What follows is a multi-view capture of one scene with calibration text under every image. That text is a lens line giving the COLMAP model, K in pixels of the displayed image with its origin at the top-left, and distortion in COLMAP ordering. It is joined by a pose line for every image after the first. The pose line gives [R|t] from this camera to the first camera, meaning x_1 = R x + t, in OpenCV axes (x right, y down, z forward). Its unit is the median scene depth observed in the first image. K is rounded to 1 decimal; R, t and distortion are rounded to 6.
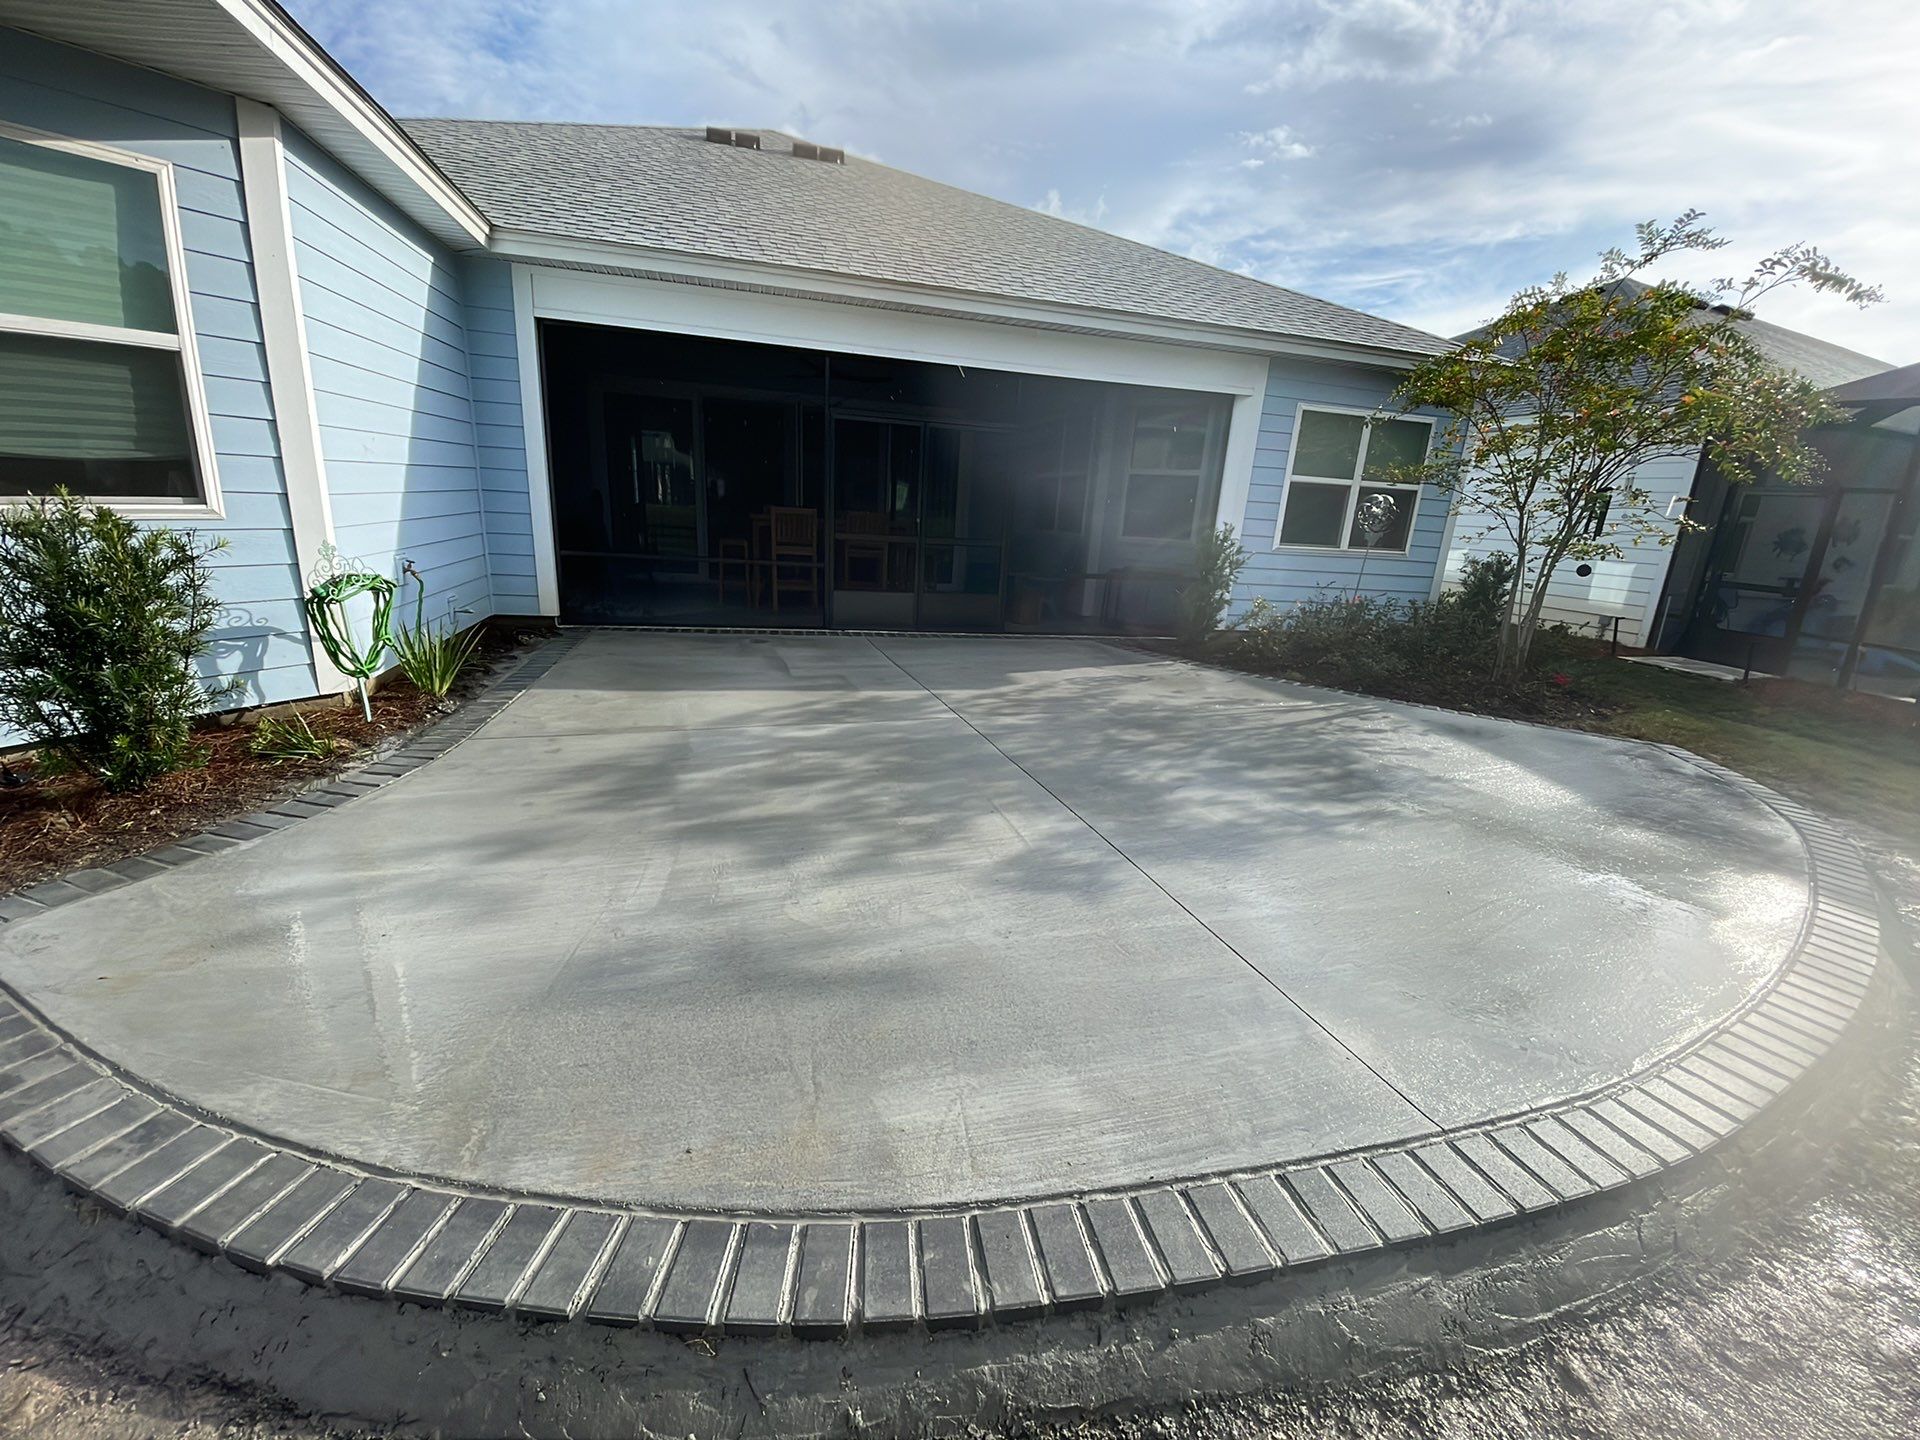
lens RADIAL K [[783.3, 0, 928.4], [0, 783.3, 725.7], [0, 0, 1]] dist [0.026408, -0.023048]
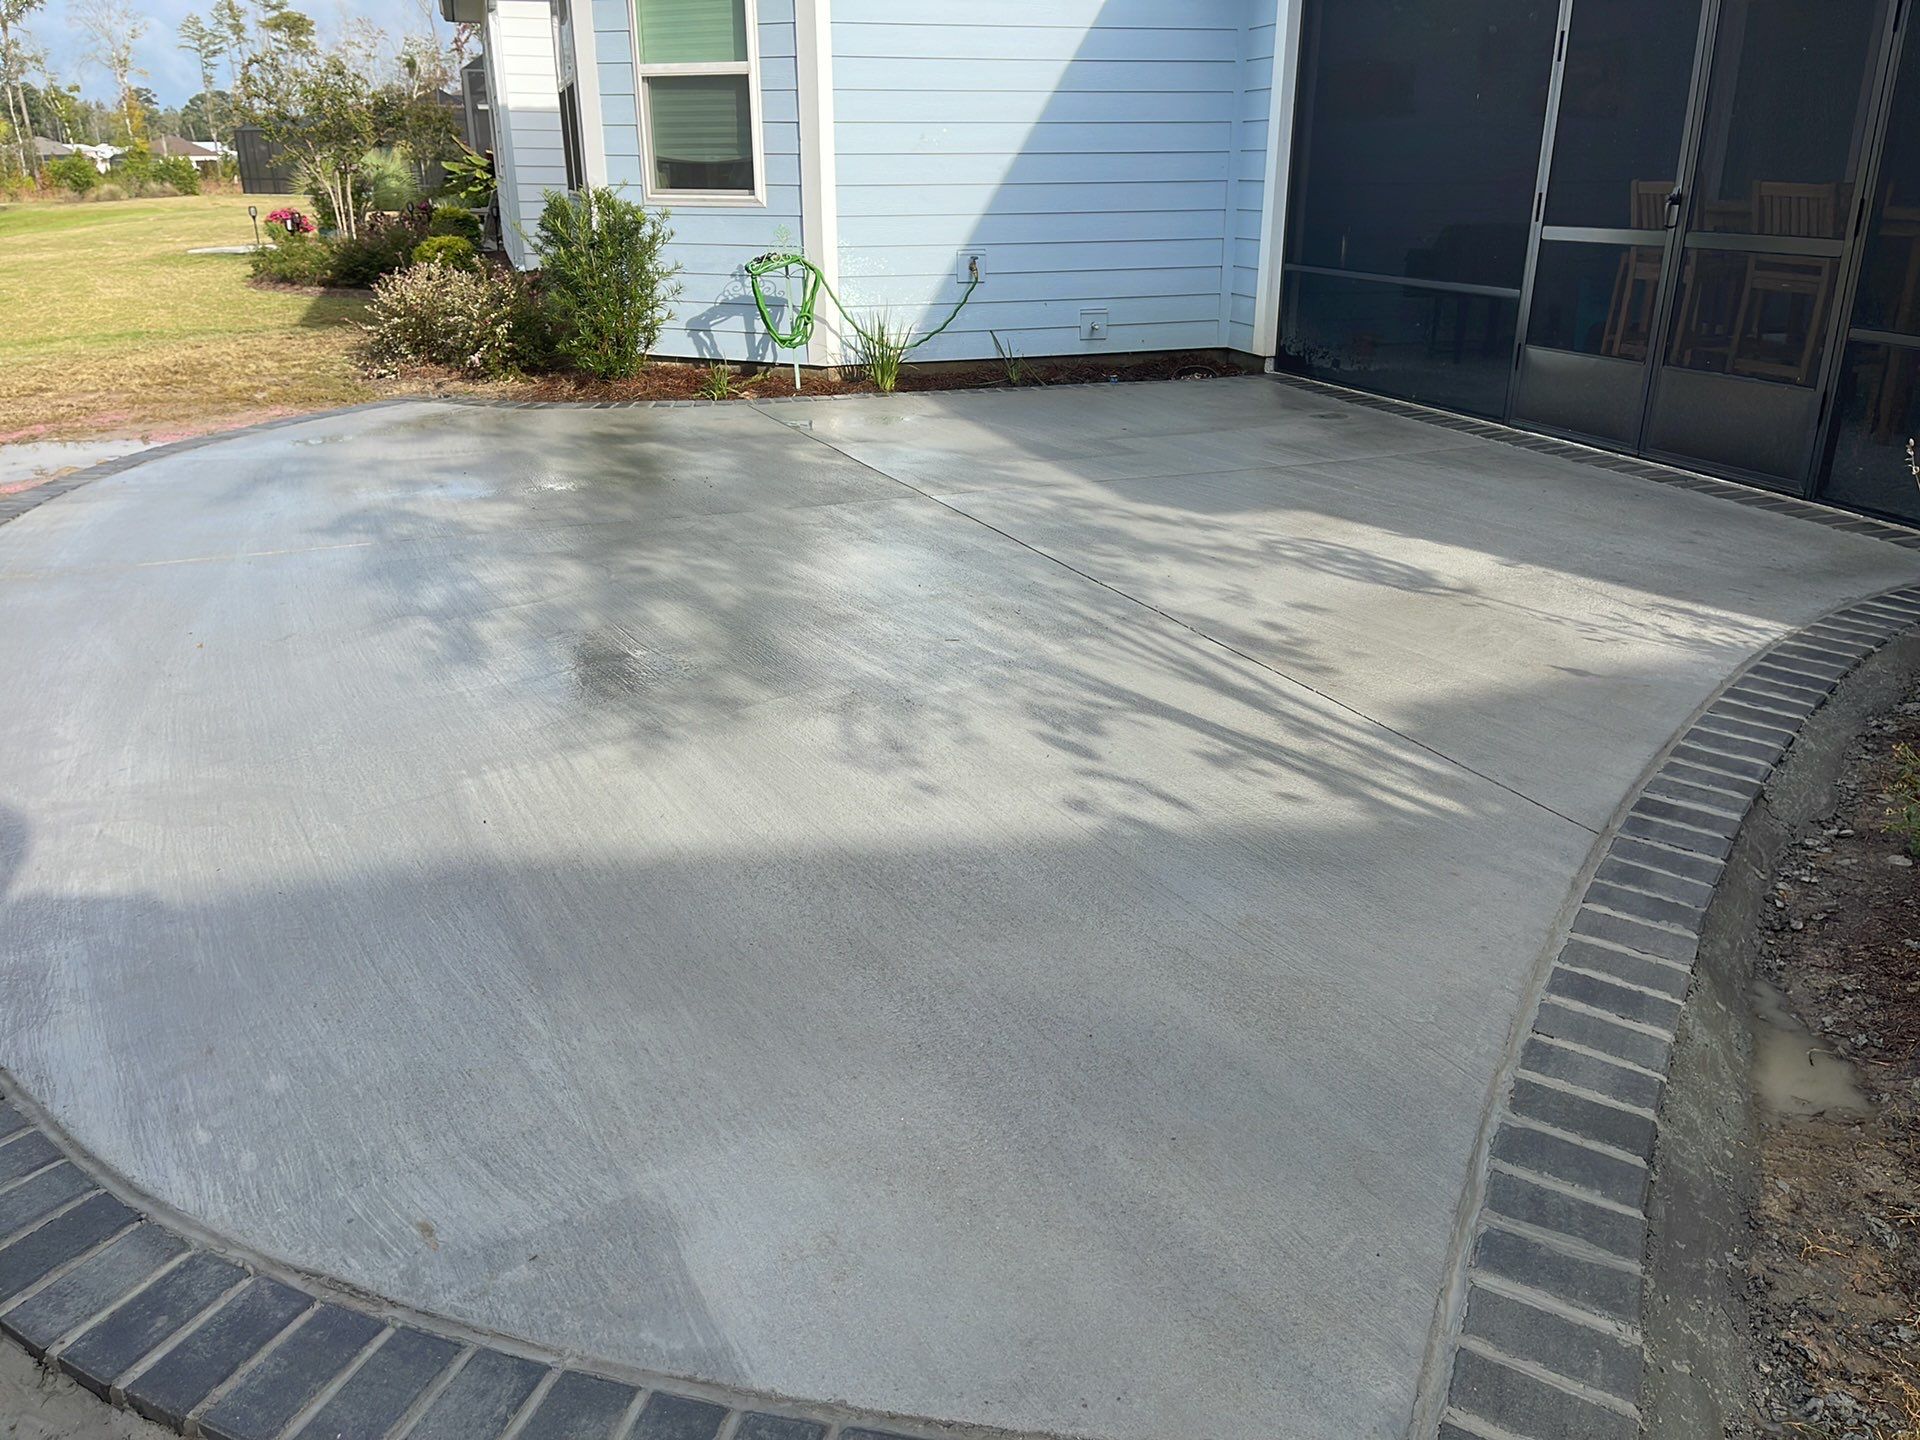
lens RADIAL K [[1490.5, 0, 967.8], [0, 1490.5, 723.2], [0, 0, 1]] dist [0.100329, -0.137068]
pose [[0.025089, 0.290461, -0.956558, 1.587085], [-0.268326, 0.923703, 0.273447, -0.230077], [0.963001, 0.249809, 0.101113, 1.198206]]
